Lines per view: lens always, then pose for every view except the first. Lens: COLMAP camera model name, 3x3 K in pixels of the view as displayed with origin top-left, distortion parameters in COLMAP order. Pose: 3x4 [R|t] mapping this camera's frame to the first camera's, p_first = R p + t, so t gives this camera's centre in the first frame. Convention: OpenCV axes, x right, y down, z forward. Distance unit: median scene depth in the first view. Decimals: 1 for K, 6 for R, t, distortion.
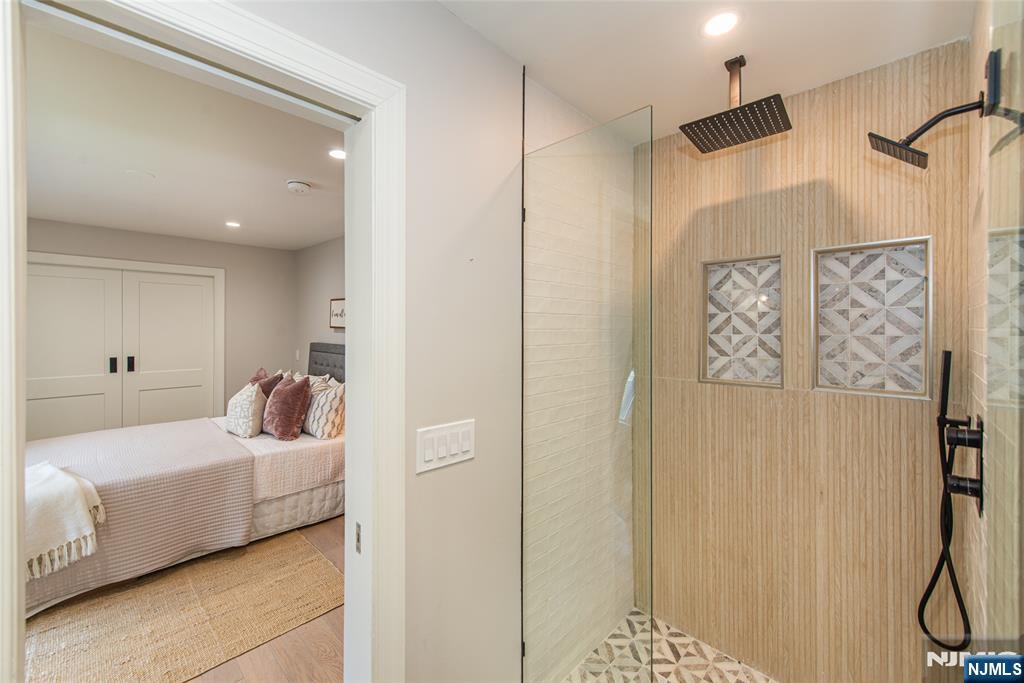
lens RADIAL K [[405.6, 0, 517.2], [0, 405.6, 330.8], [0, 0, 1]] dist [0.009634, -0.000754]
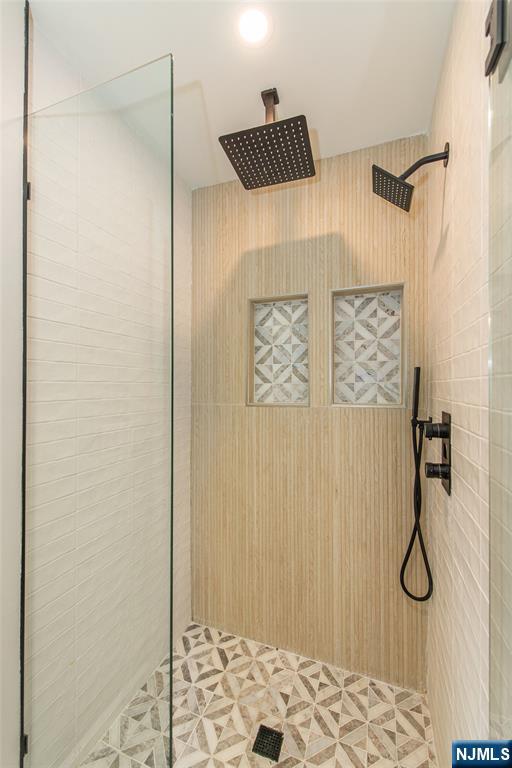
lens RADIAL K [[327.9, 0, 256.0], [0, 327.9, 384.0], [0, 0, 1]] dist [0.020122, -0.009523]
pose [[0.917338, -0.008033, 0.398029, 0.134577], [0.003746, 0.999926, 0.011546, 0.066369], [-0.398093, -0.009100, 0.917300, 0.194251]]
